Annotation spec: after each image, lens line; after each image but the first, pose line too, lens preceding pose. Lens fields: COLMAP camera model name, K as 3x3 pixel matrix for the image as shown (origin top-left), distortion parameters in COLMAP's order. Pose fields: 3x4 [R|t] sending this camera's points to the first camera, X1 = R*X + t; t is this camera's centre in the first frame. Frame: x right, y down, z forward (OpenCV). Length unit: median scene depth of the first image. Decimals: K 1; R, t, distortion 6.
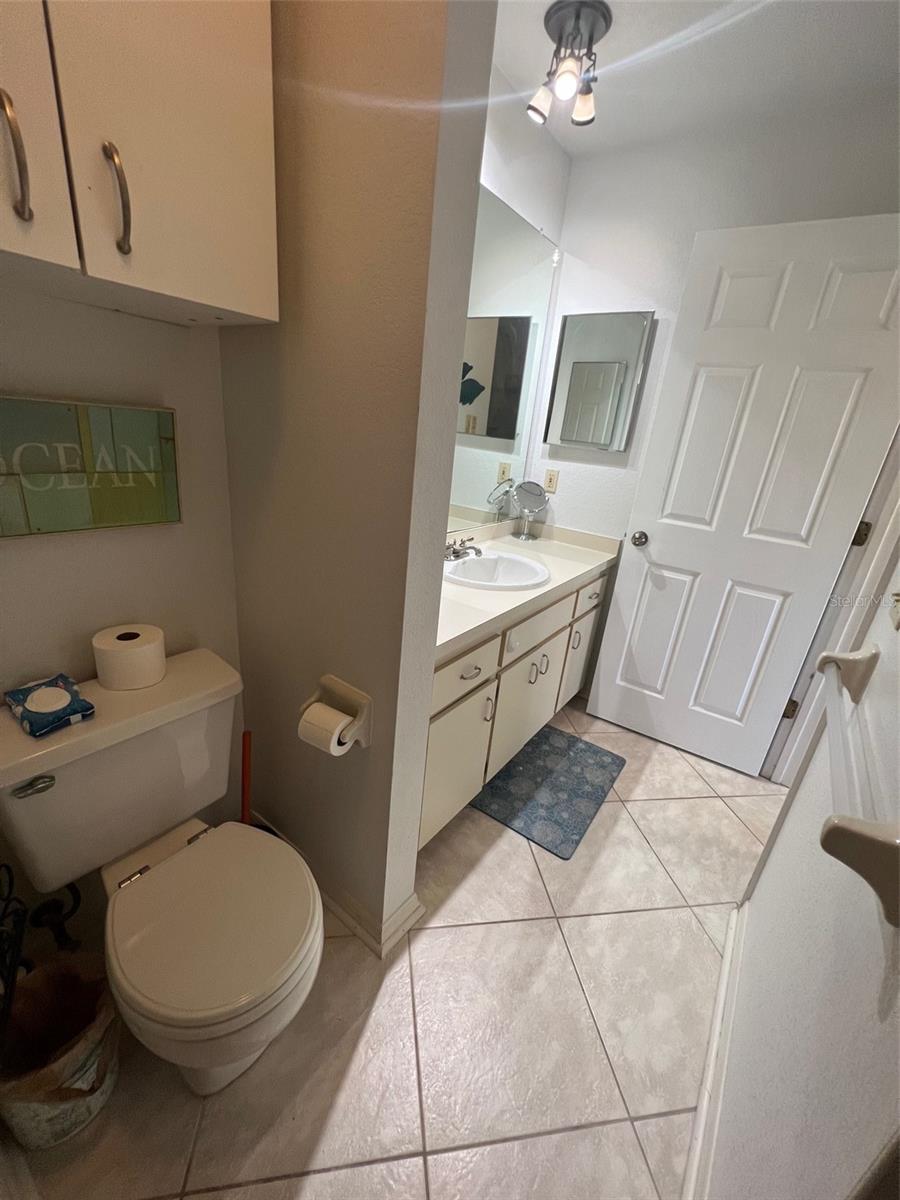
lens RADIAL K [[479.0, 0, 443.5], [0, 479.0, 596.1], [0, 0, 1]] dist [-0.002803, 0.000276]
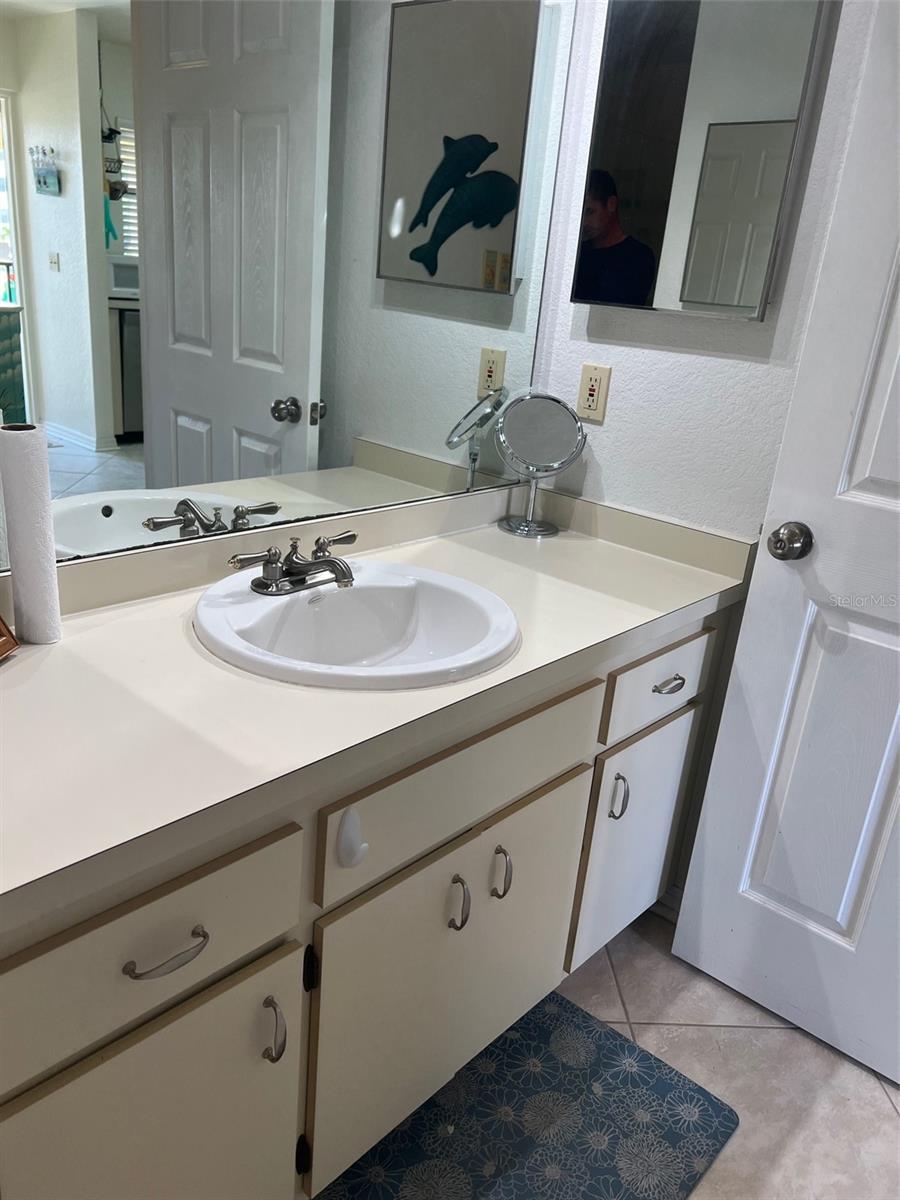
lens RADIAL K [[910.3, 0, 454.2], [0, 910.3, 605.8], [0, 0, 1]] dist [0.023919, -0.000914]
pose [[0.996211, 0.023758, -0.083665, 0.195315], [-0.024319, 0.999688, -0.005695, -0.055571], [0.083504, 0.007708, 0.996478, 0.230255]]
